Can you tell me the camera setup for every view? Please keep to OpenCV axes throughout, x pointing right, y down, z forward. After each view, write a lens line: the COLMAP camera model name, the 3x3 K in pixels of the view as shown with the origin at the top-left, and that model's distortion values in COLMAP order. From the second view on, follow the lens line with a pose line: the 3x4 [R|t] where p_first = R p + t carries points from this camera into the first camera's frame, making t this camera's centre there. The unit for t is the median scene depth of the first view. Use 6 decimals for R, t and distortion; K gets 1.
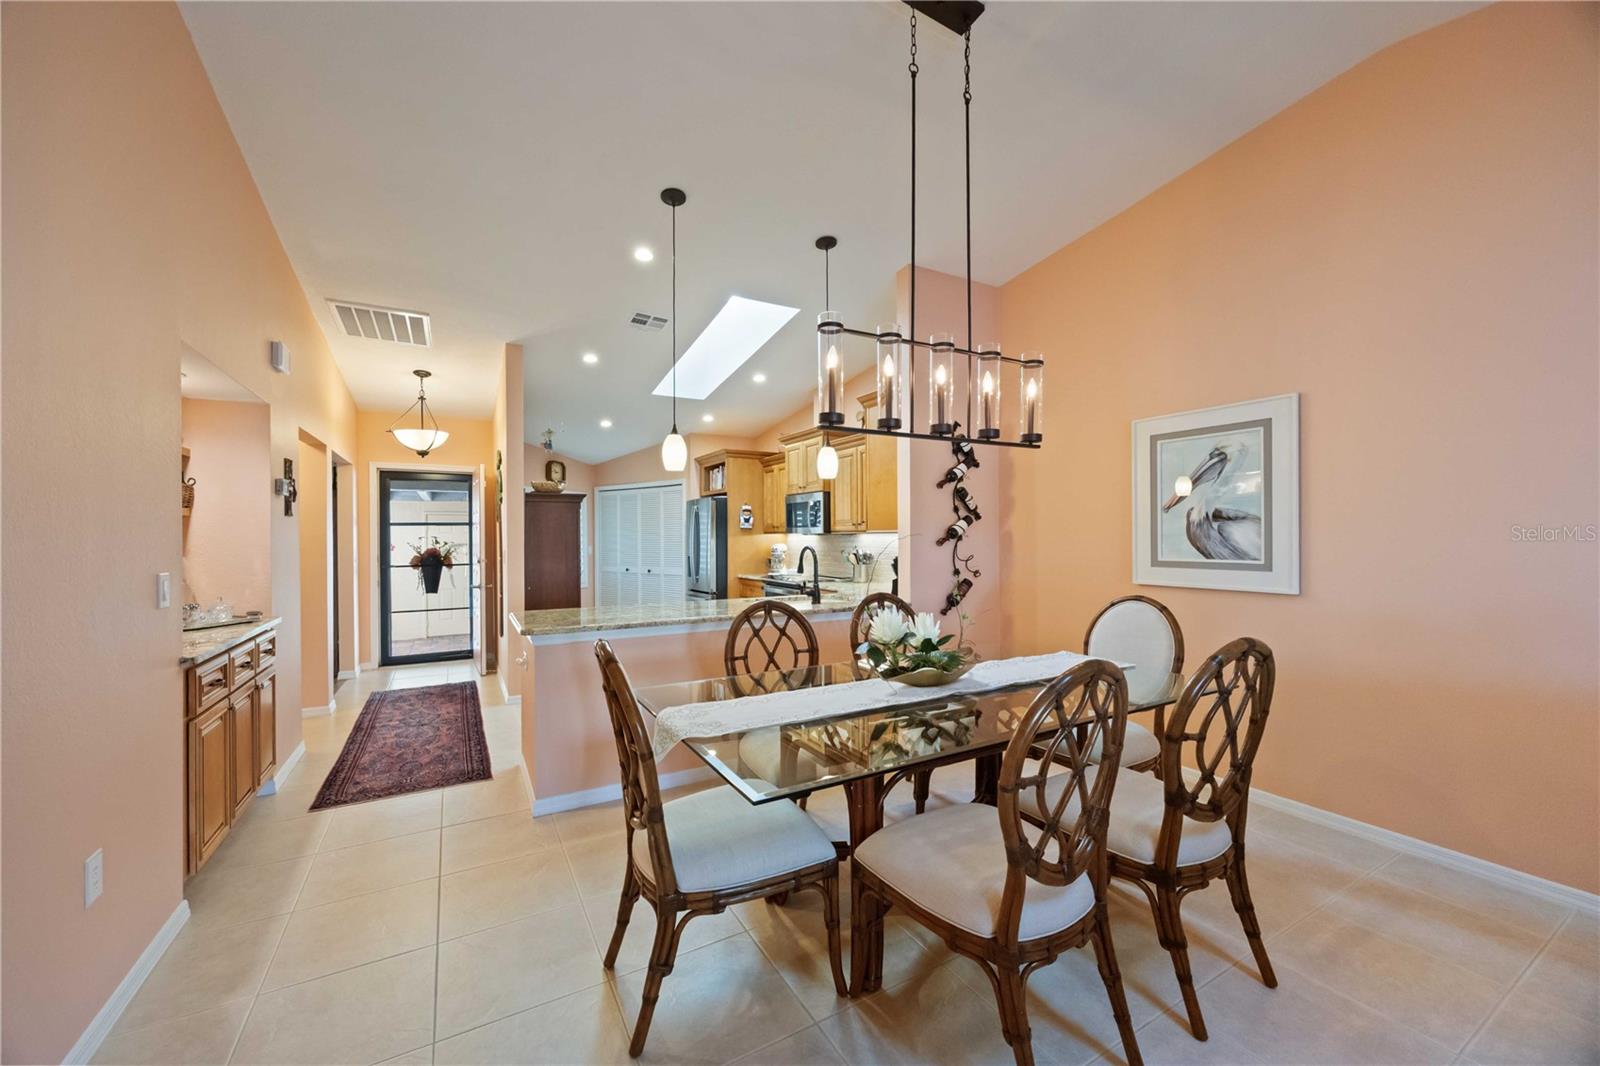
lens RADIAL K [[615.4, 0, 801.8], [0, 615.4, 537.6], [0, 0, 1]] dist [-0.002136, -0.000456]
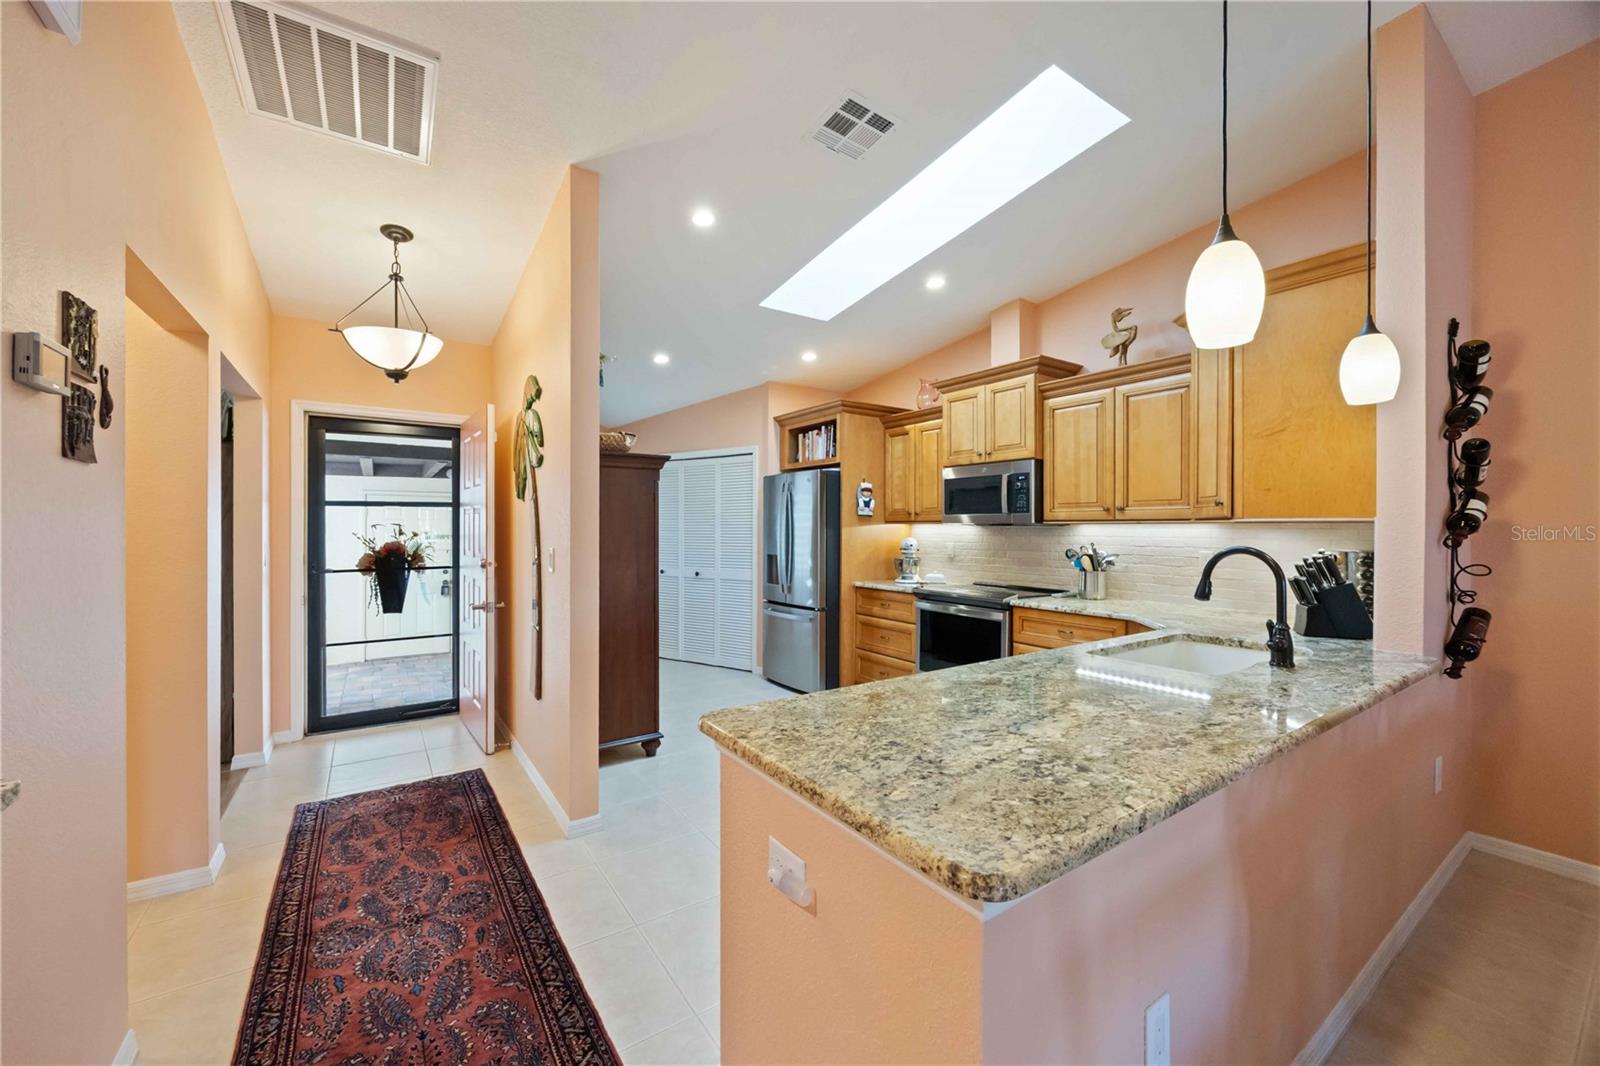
lens RADIAL K [[615.4, 0, 791.2], [0, 615.4, 527.1], [0, 0, 1]] dist [-0.002136, -0.000456]
pose [[0.996308, 0.007358, 0.085530, -0.256466], [-0.007114, 0.999970, -0.003151, 0.001031], [-0.085551, 0.002531, 0.996331, 0.345487]]
